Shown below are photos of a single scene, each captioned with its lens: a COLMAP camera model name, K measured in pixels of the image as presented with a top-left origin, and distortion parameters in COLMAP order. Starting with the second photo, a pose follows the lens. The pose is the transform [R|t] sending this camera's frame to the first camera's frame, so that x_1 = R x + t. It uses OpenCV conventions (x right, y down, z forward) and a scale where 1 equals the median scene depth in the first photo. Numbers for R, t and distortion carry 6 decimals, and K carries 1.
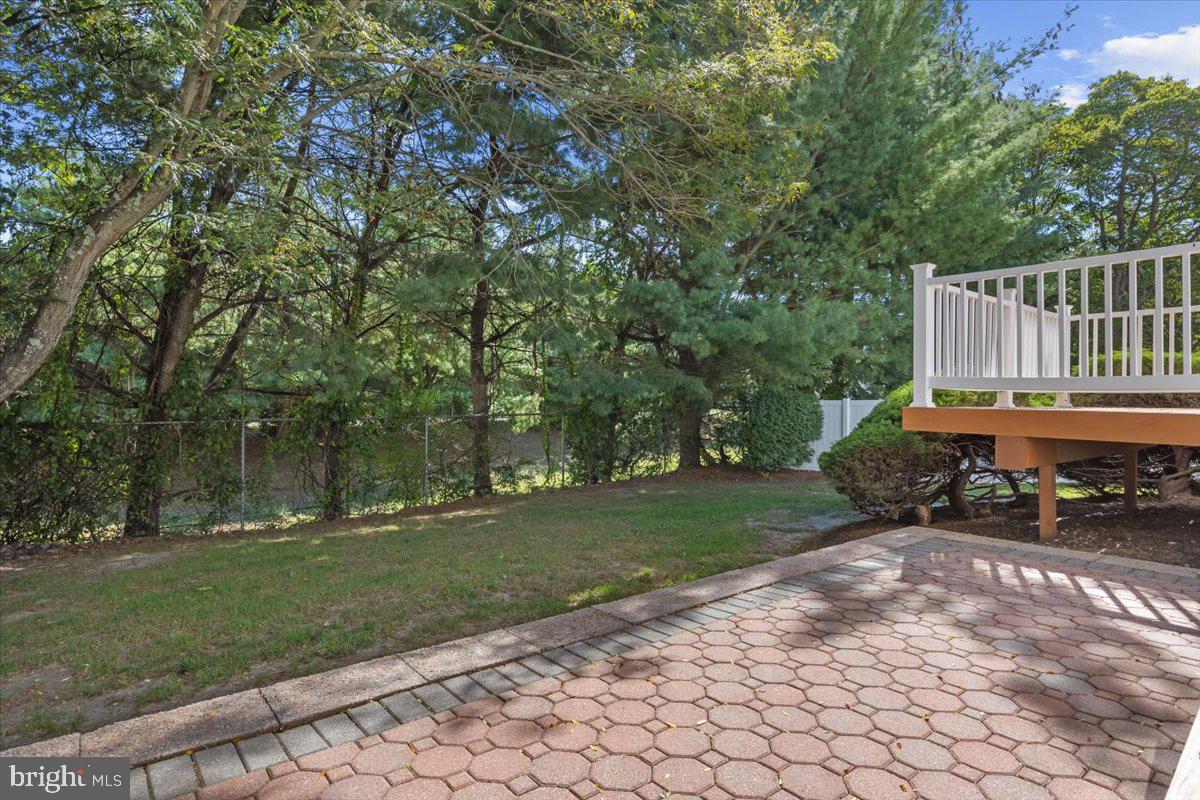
lens RADIAL K [[621.1, 0, 597.5], [0, 621.1, 392.8], [0, 0, 1]] dist [-0.002125, -0.001685]
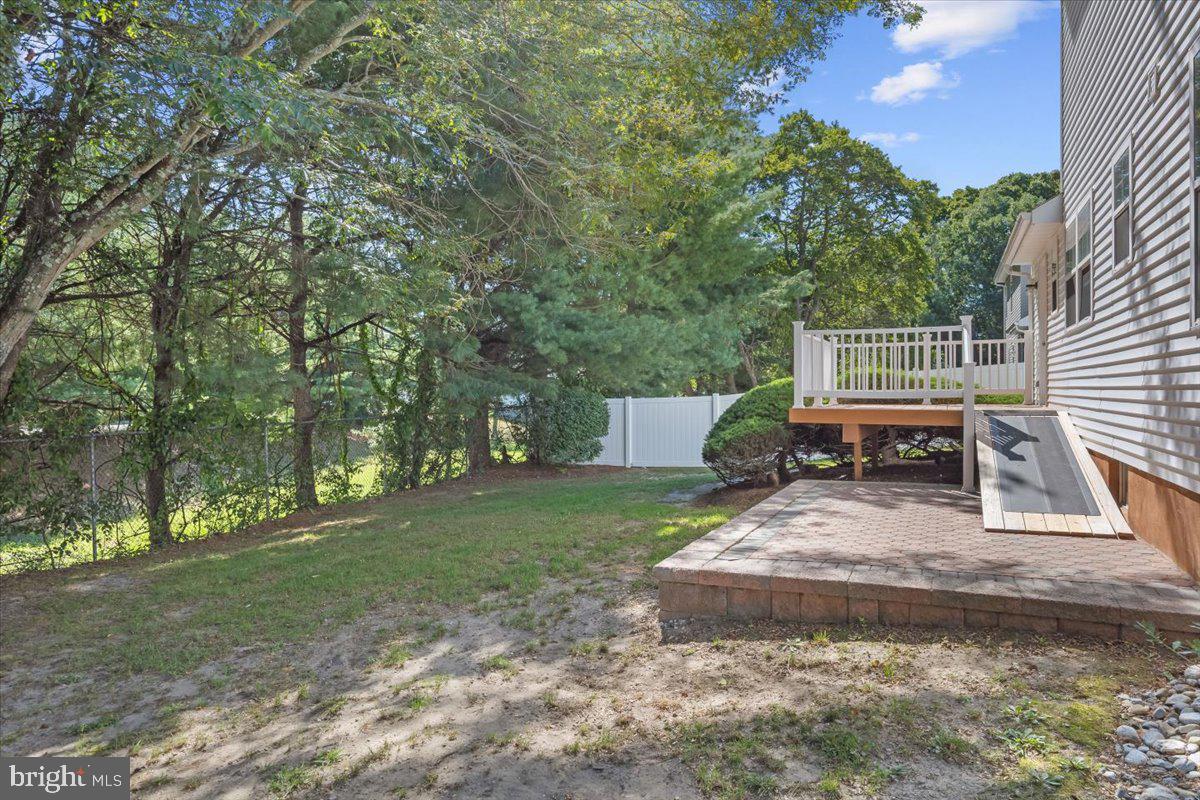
lens RADIAL K [[763.2, 0, 588.1], [0, 763.2, 396.8], [0, 0, 1]] dist [-0.001719, 0.000148]
pose [[0.892195, -0.012943, 0.451465, -0.440356], [0.006090, 0.999843, 0.016629, -0.022913], [-0.451609, -0.012087, 0.892134, -0.276267]]
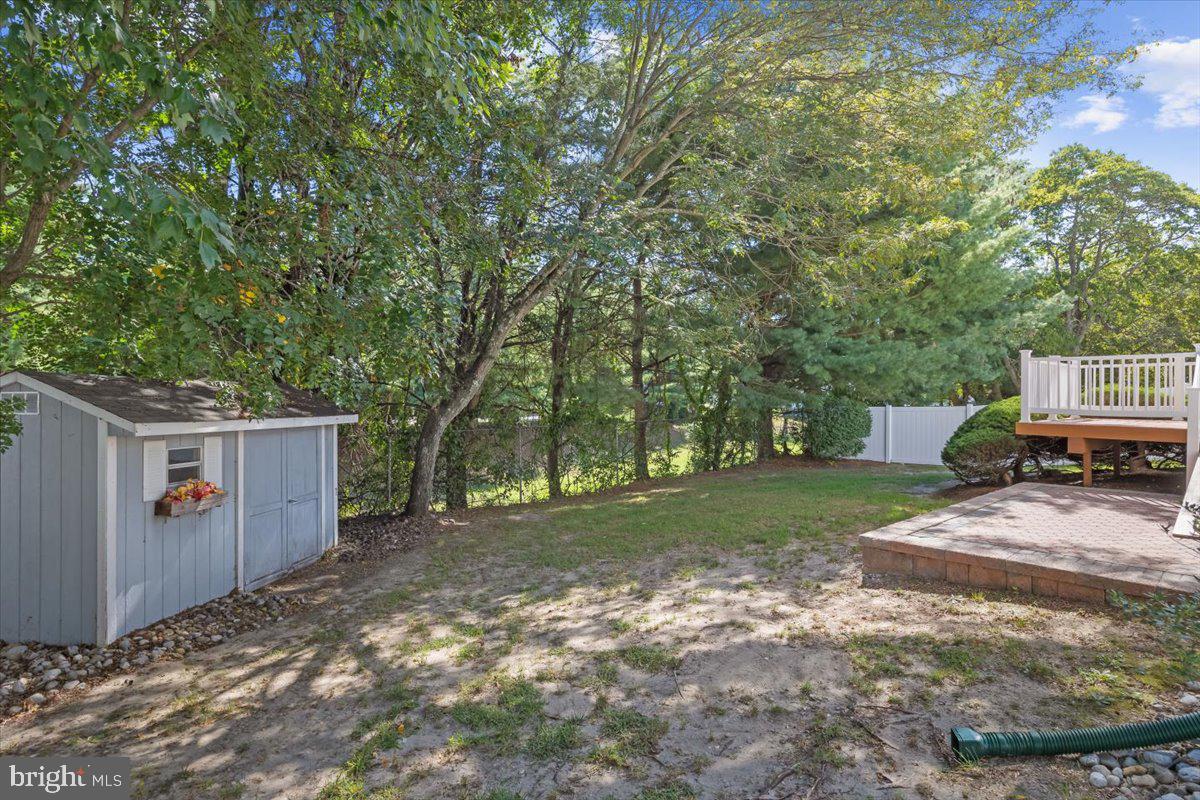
lens RADIAL K [[588.0, 0, 607.3], [0, 588.0, 398.8], [0, 0, 1]] dist [-0.011780, 0.000268]
pose [[0.998748, -0.003755, 0.049875, -0.444197], [0.003057, 0.999896, 0.014081, -0.041362], [-0.049922, -0.013911, 0.998656, -0.390551]]
